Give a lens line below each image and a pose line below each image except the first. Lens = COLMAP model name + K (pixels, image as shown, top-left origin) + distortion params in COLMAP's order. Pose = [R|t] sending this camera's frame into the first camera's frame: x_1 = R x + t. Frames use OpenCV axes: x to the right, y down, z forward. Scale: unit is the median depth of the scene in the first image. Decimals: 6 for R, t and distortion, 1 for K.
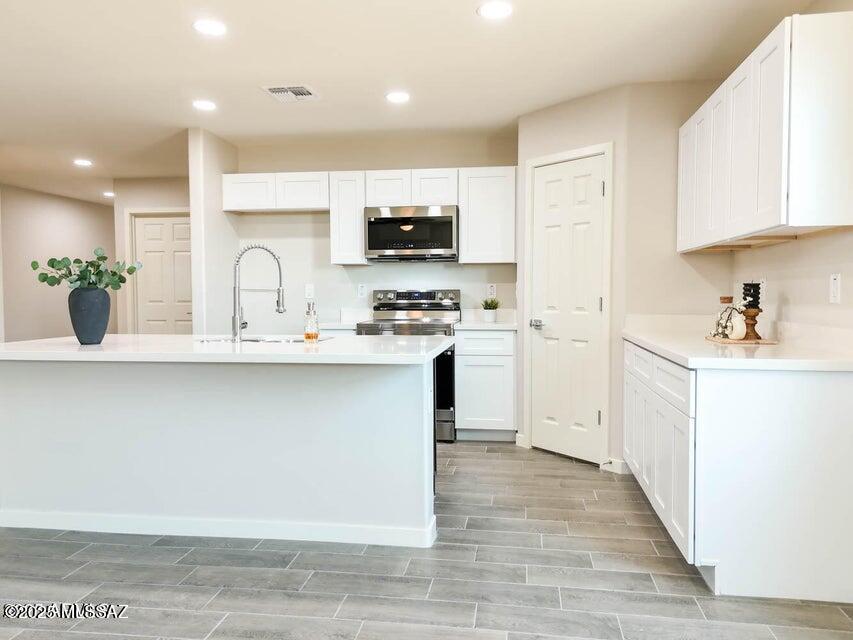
lens RADIAL K [[631.5, 0, 426.5], [0, 631.5, 320.0], [0, 0, 1]] dist [0.053071, -0.005251]
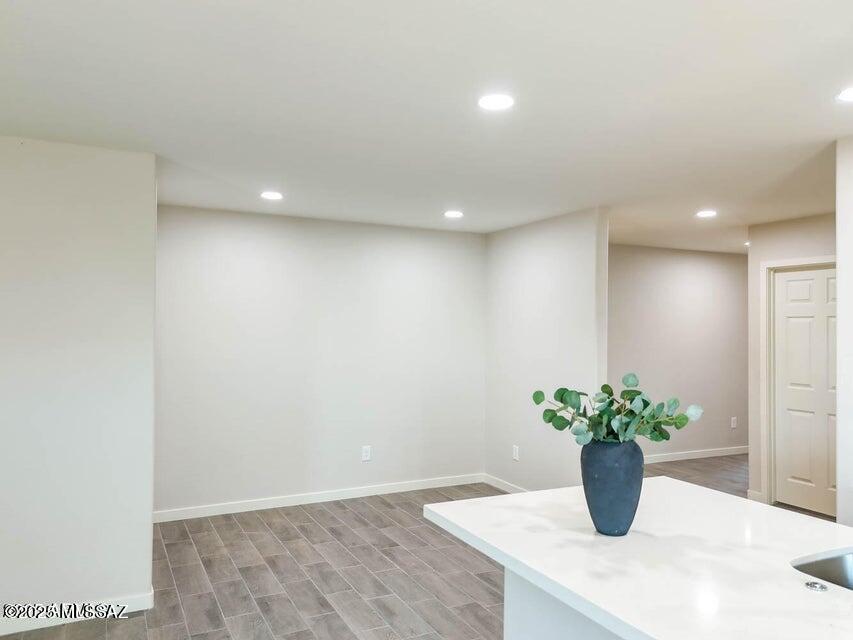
lens RADIAL K [[638.9, 0, 426.5], [0, 638.9, 320.0], [0, 0, 1]] dist [0.094607, -0.091222]
pose [[0.571917, -0.004848, -0.820297, -0.092905], [-0.045411, 0.998262, -0.037561, -0.090857], [0.819054, 0.058732, 0.570703, 0.358302]]
